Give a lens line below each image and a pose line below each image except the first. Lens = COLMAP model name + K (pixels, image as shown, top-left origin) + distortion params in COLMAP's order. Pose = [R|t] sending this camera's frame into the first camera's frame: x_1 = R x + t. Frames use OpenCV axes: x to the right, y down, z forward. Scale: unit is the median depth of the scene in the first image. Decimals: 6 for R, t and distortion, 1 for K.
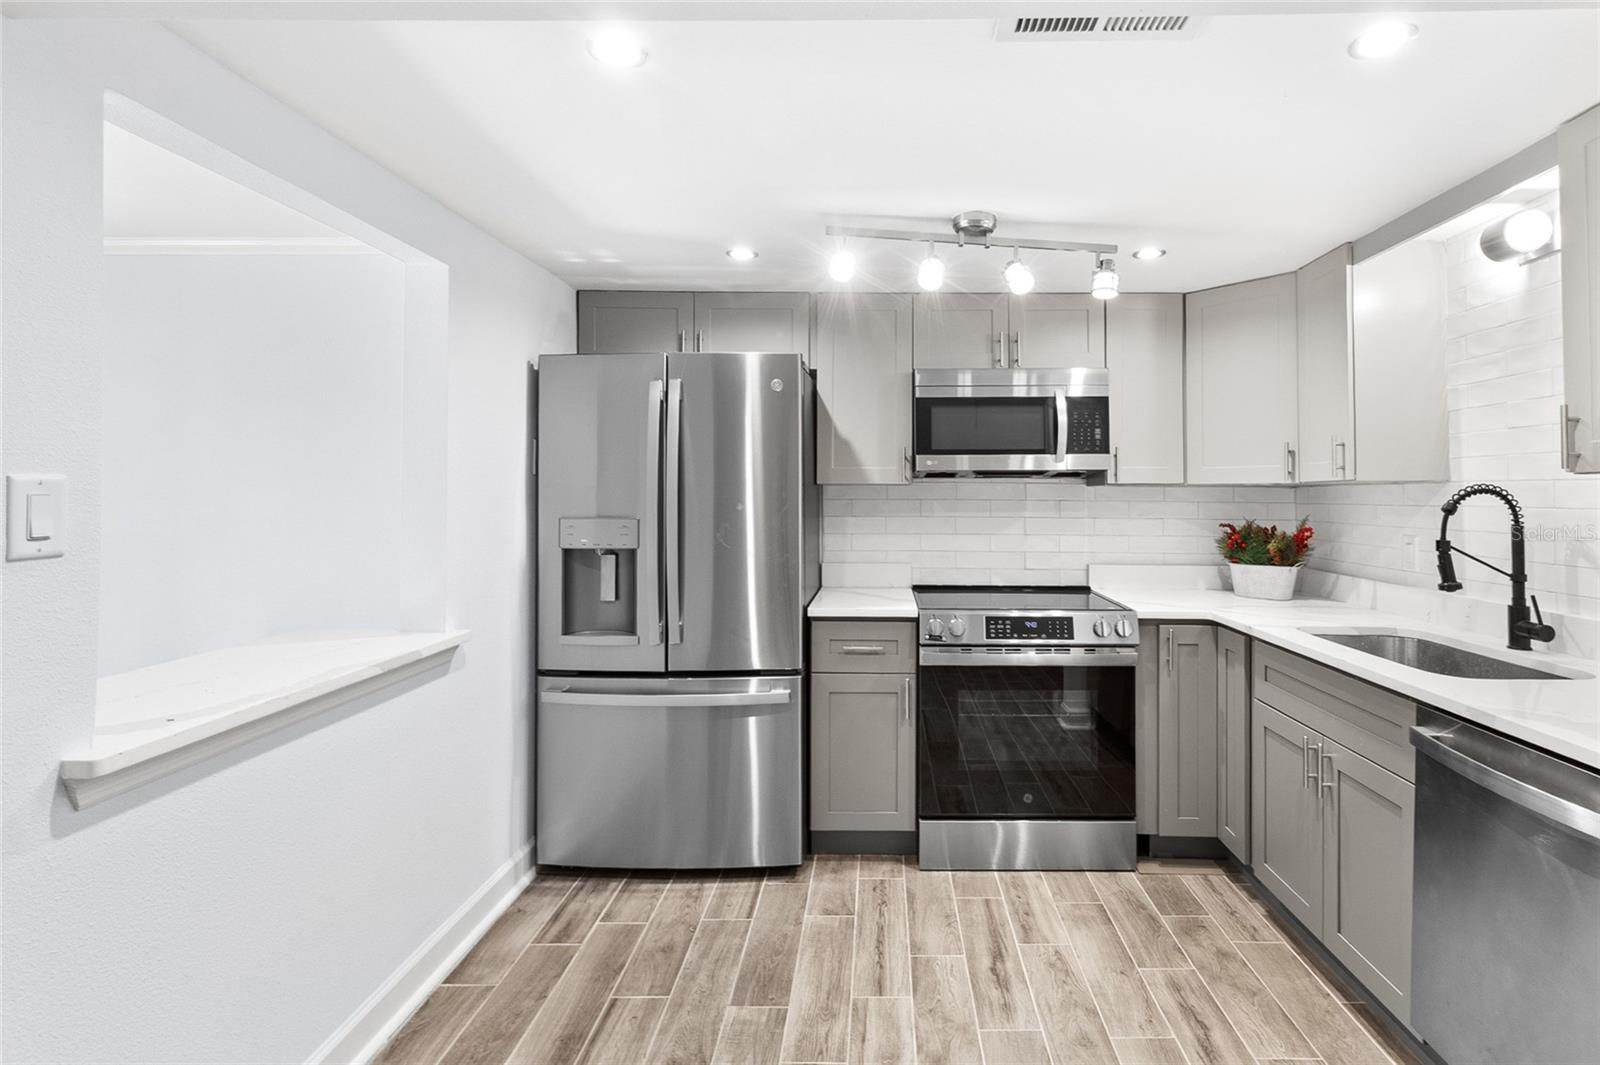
lens RADIAL K [[756.5, 0, 892.5], [0, 756.5, 478.7], [0, 0, 1]] dist [0.002192, 0.001332]
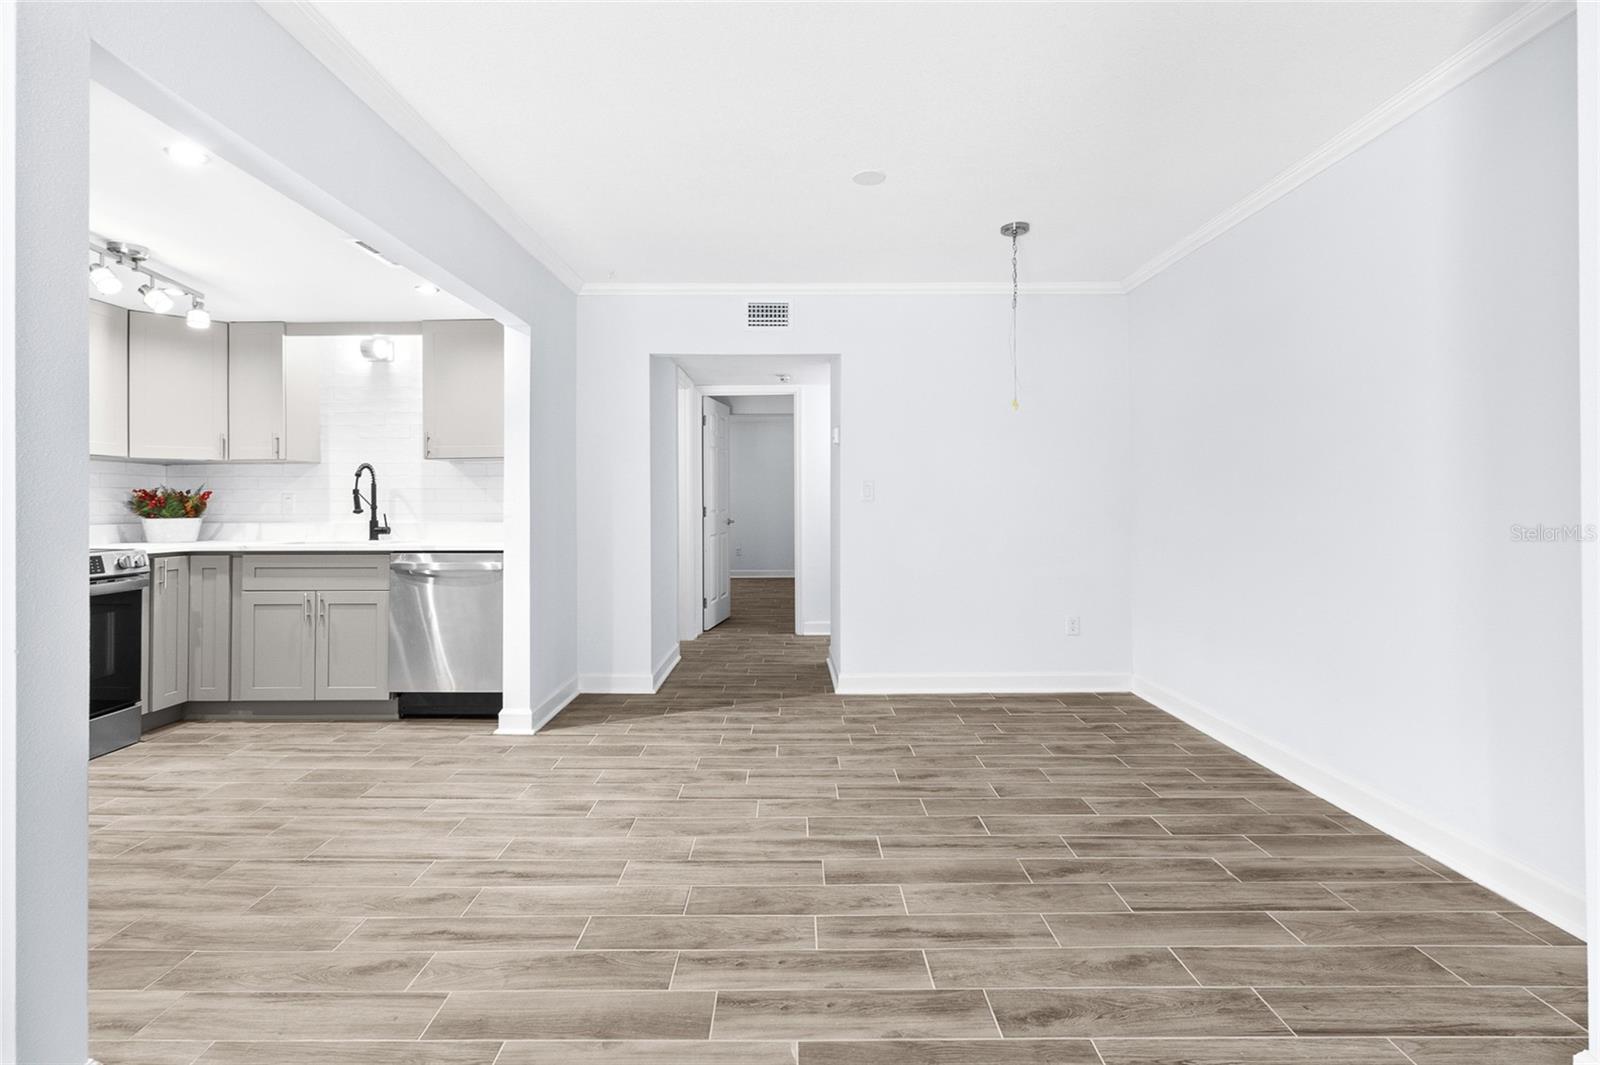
lens RADIAL K [[756.5, 0, 786.8], [0, 756.5, 500.0], [0, 0, 1]] dist [0.002192, 0.001332]
pose [[0.004951, 0.002168, 0.999985, -1.035336], [-0.020253, 0.999793, -0.002068, 0.069560], [-0.999783, -0.020242, 0.004994, -0.150945]]
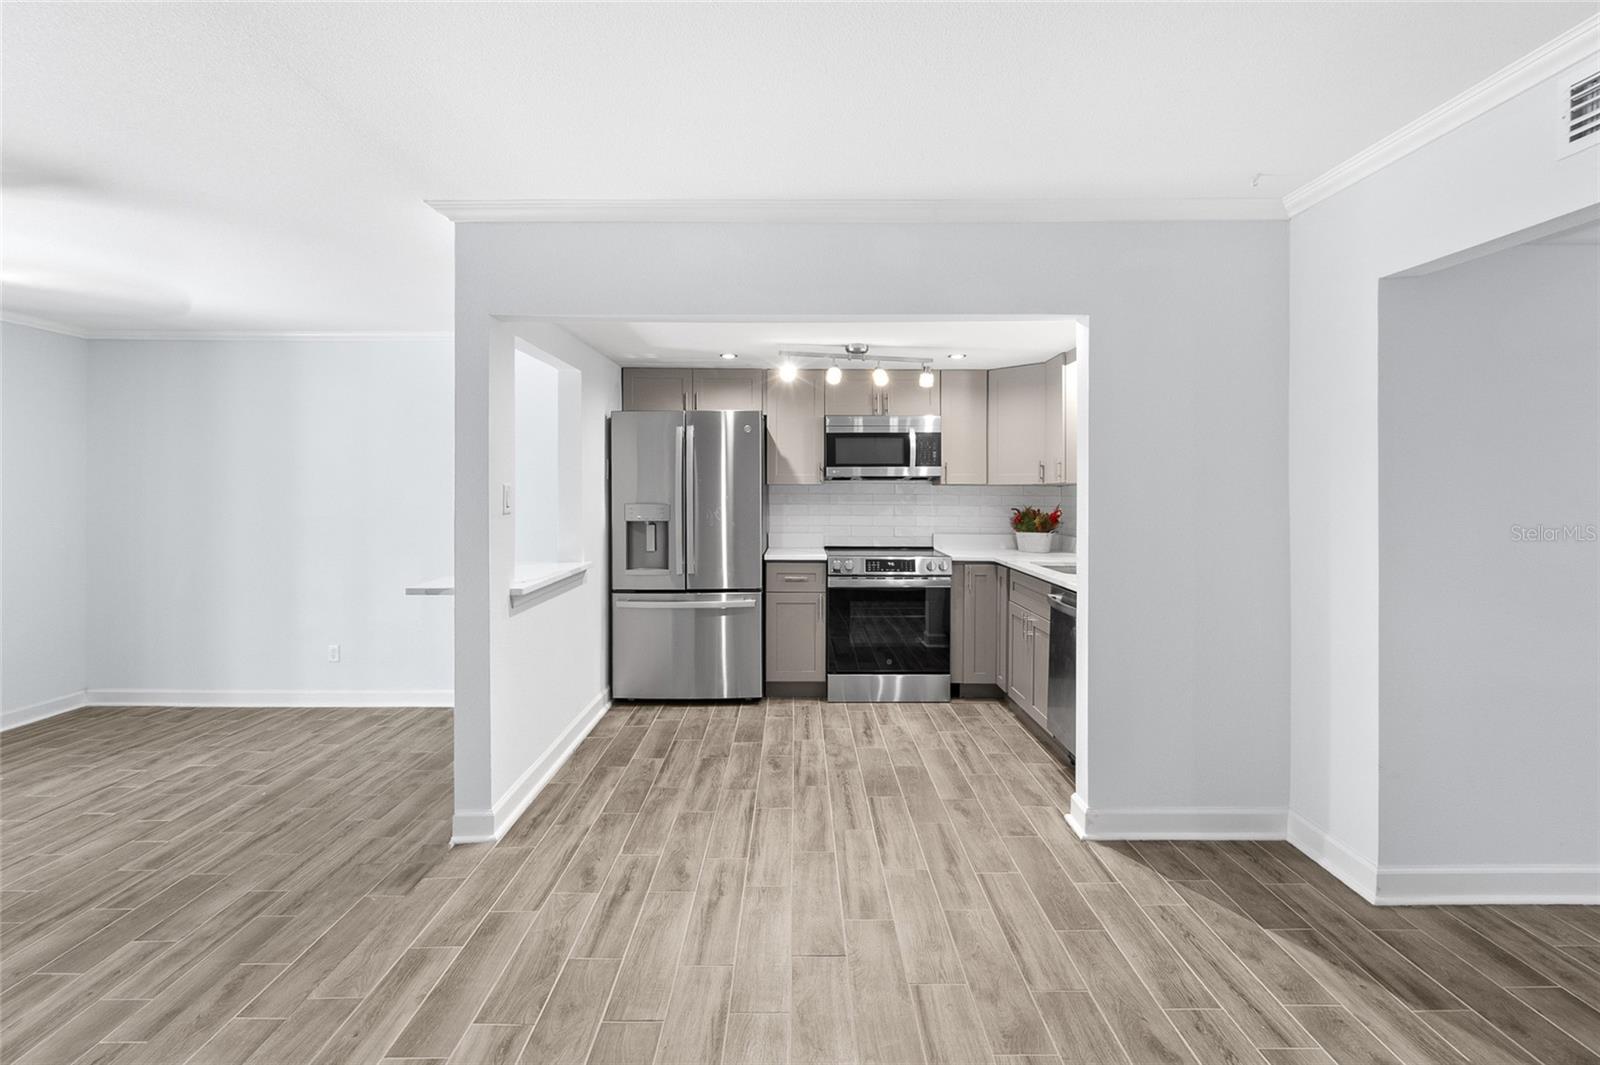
lens RADIAL K [[756.5, 0, 804.3], [0, 756.5, 492.1], [0, 0, 1]] dist [0.002192, 0.001332]
pose [[0.999999, 0.000438, -0.001188, -0.018015], [-0.000408, 0.999698, 0.024556, -0.018829], [0.001198, -0.024555, 0.999698, -0.772281]]
